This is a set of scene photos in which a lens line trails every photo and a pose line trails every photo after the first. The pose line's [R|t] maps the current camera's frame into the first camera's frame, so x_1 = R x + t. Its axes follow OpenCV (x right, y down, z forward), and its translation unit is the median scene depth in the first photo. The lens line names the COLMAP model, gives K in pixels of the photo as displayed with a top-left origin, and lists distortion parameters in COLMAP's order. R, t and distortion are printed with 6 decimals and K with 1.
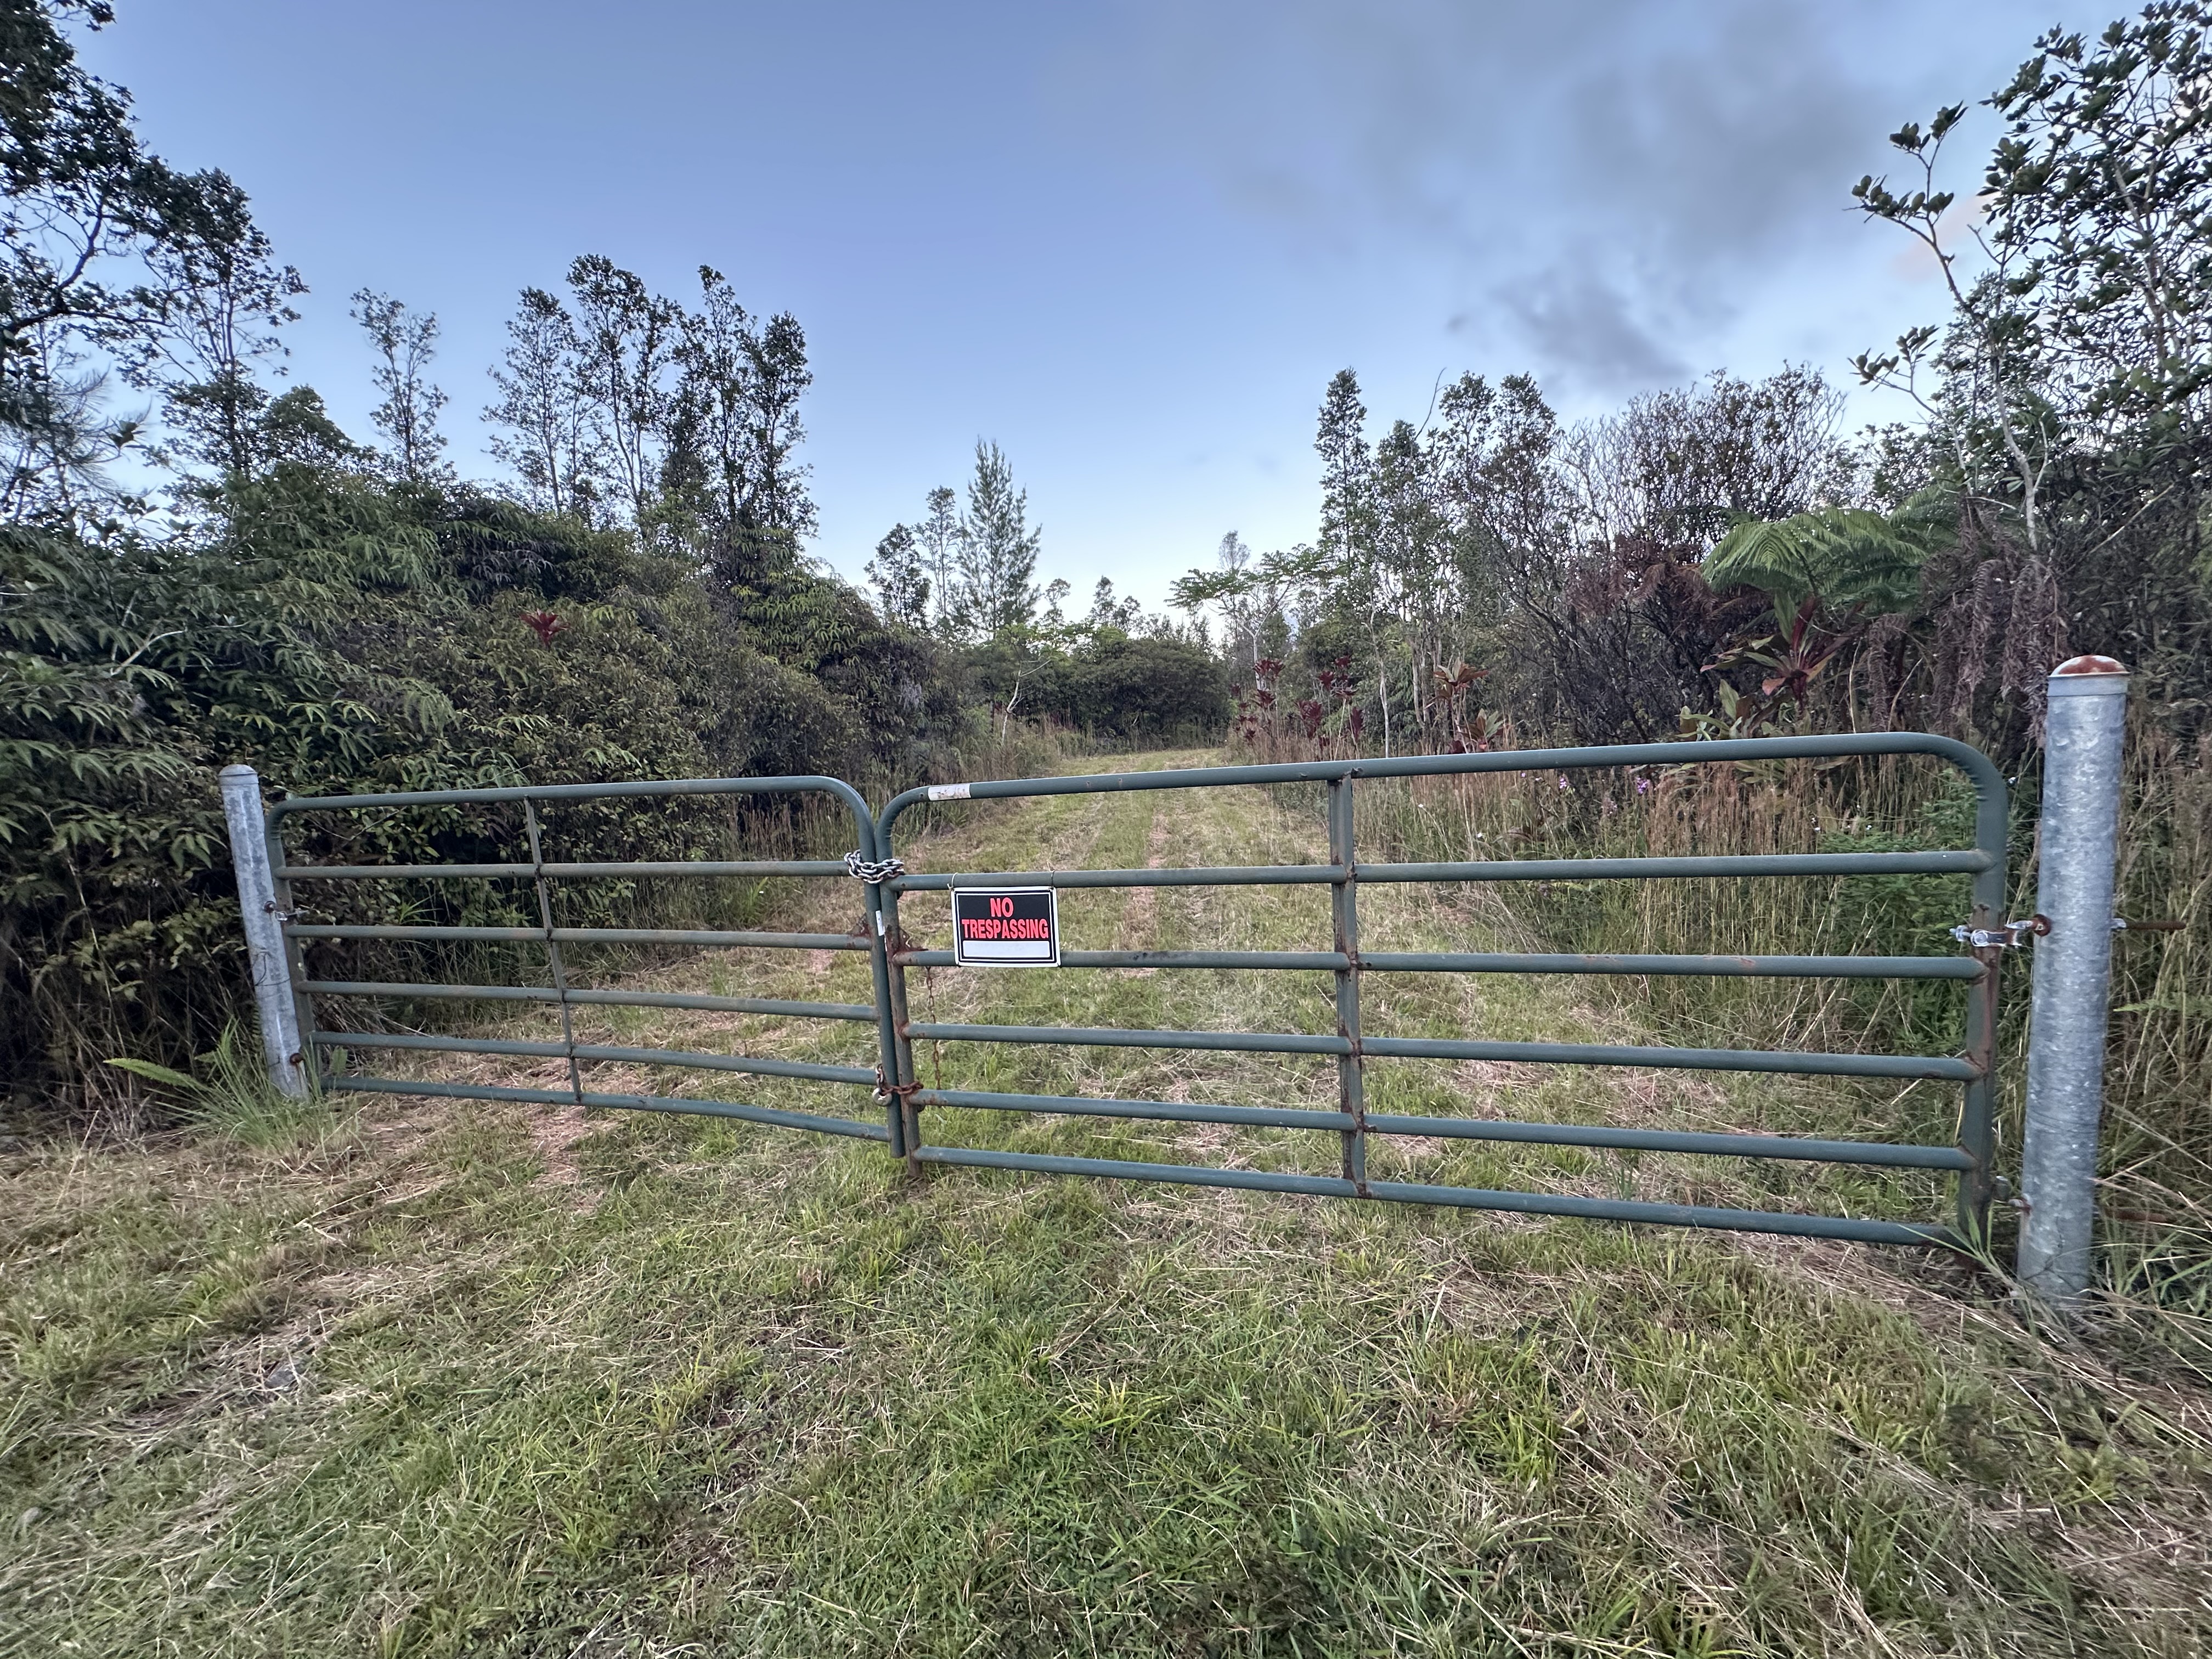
lens RADIAL K [[881.8, 0, 1100.1], [0, 881.8, 829.8], [0, 0, 1]] dist [-0.001745, -0.000108]
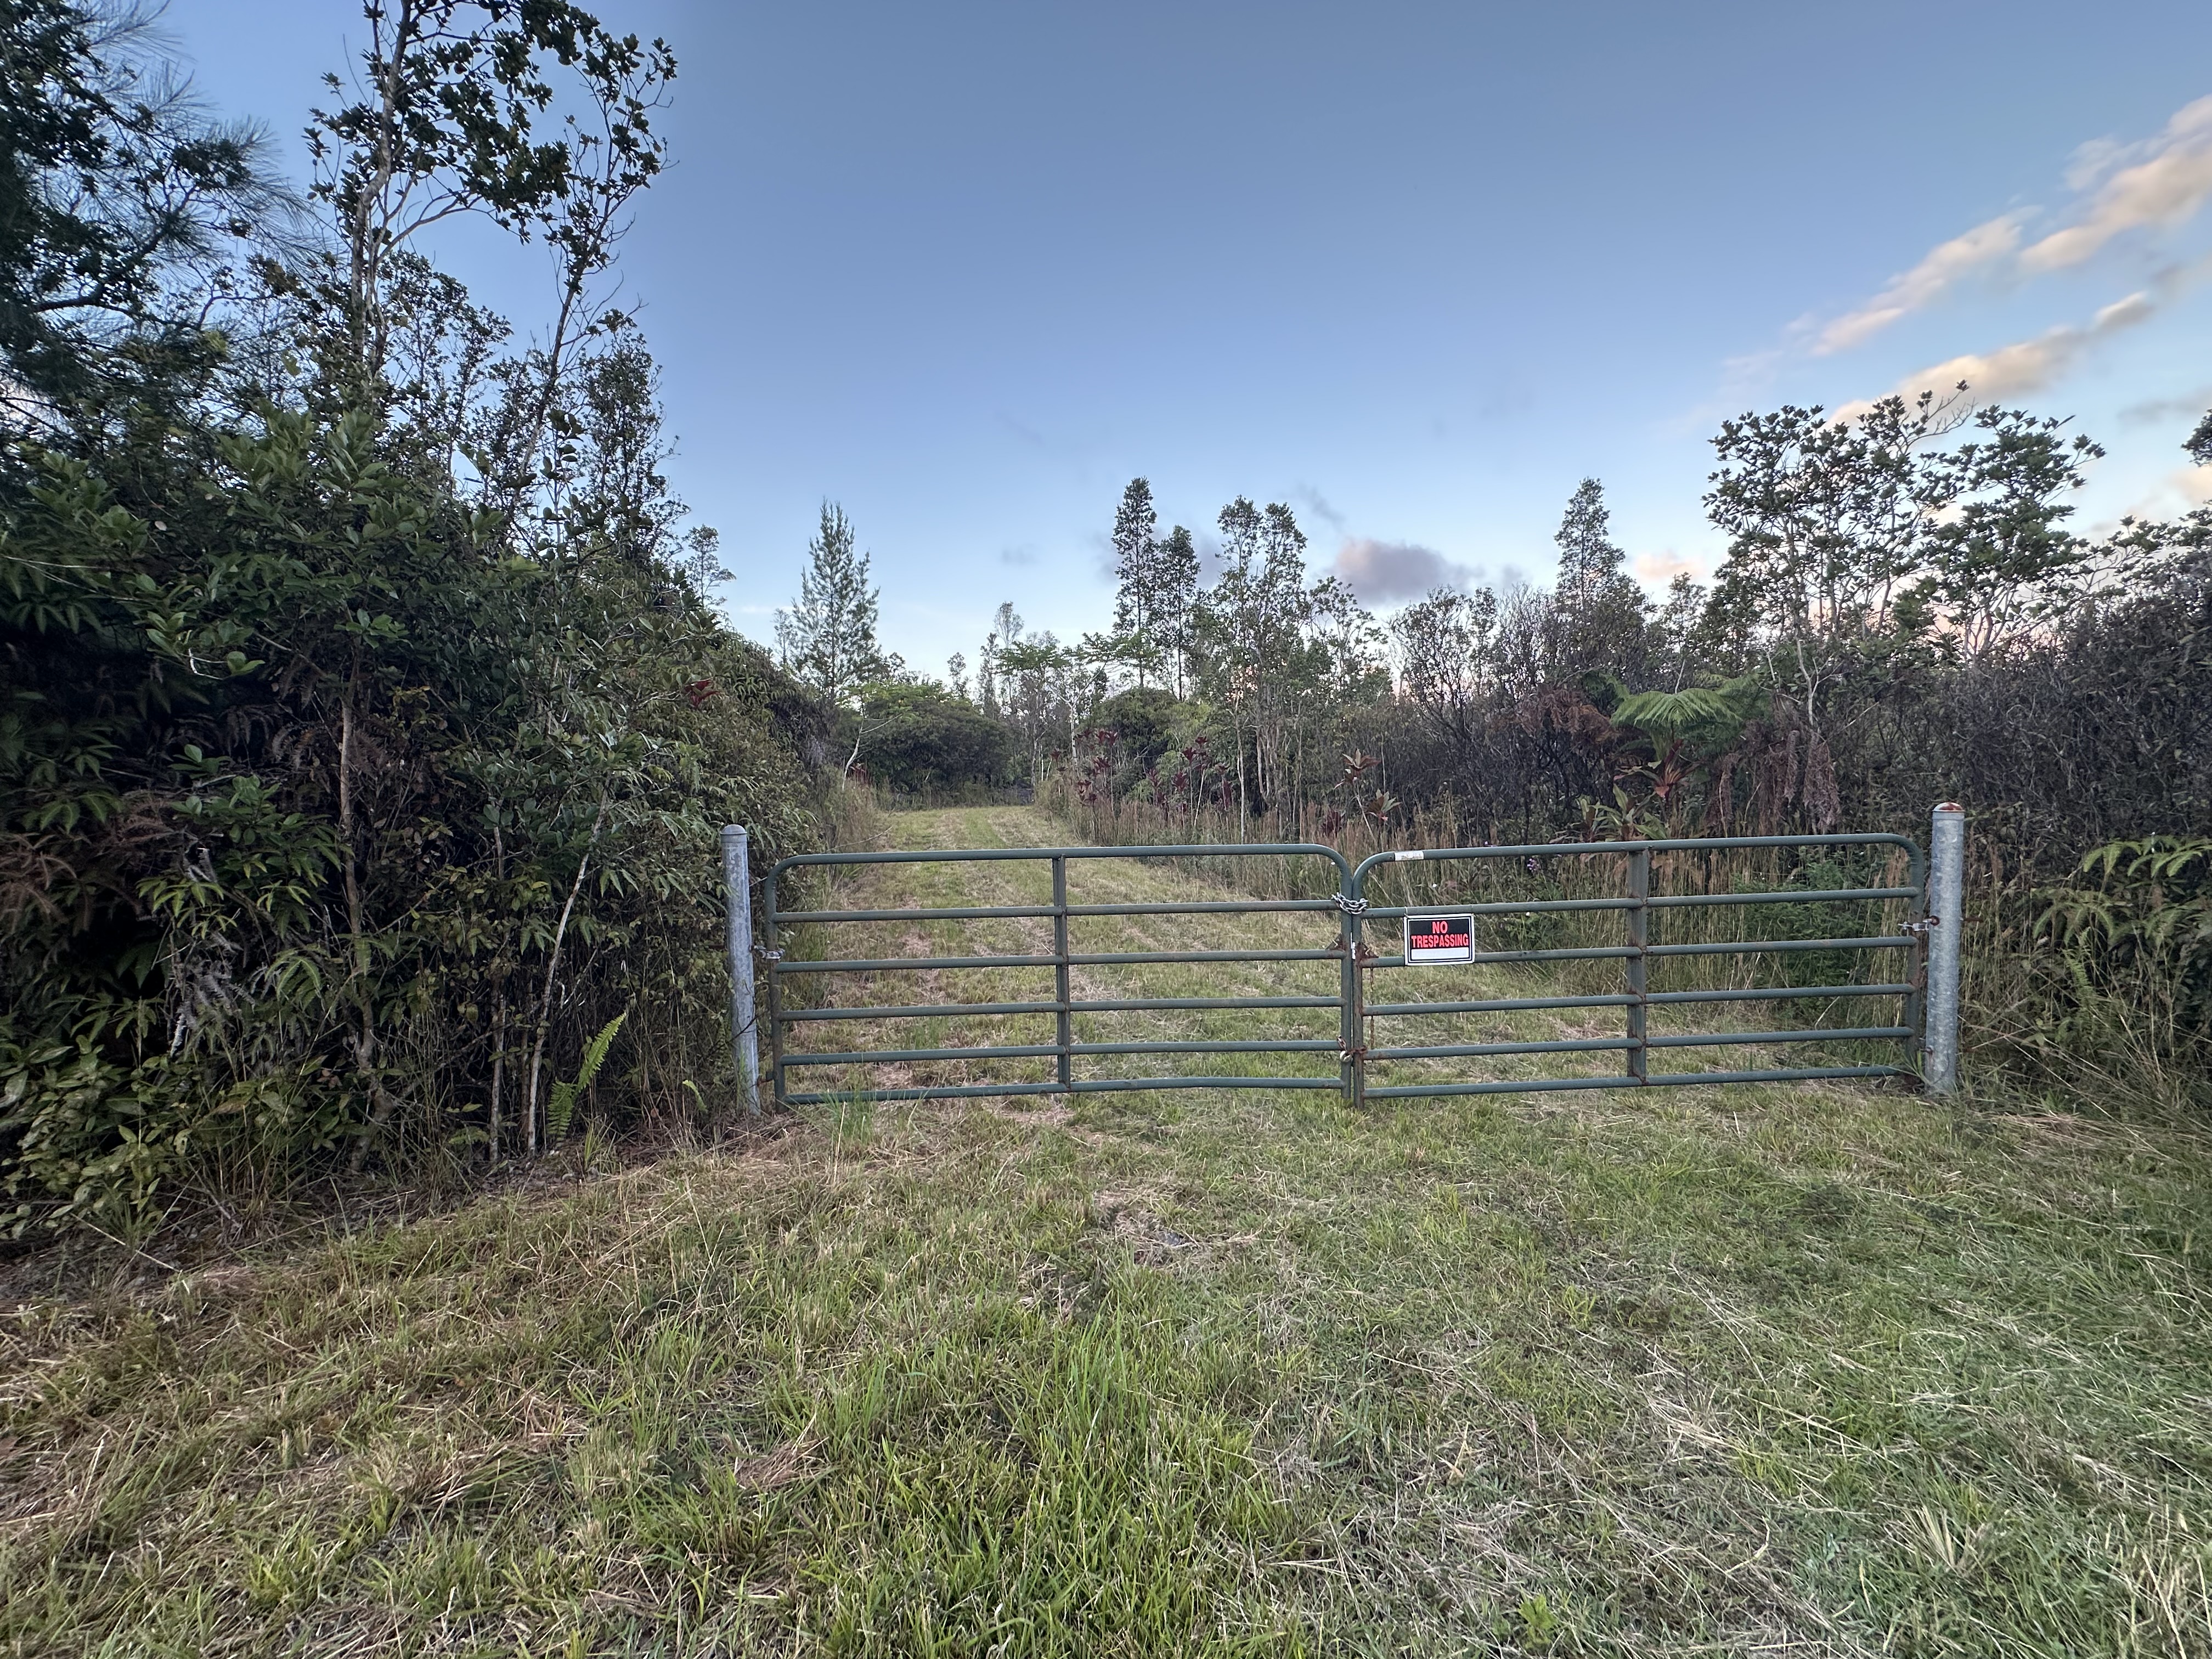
lens RADIAL K [[881.8, 0, 1100.1], [0, 881.8, 829.8], [0, 0, 1]] dist [-0.001745, -0.000108]
pose [[0.949612, 0.016491, 0.312994, -0.143370], [0.003197, 0.998053, -0.062286, 0.000983], [-0.313412, 0.060148, 0.947710, -0.040821]]
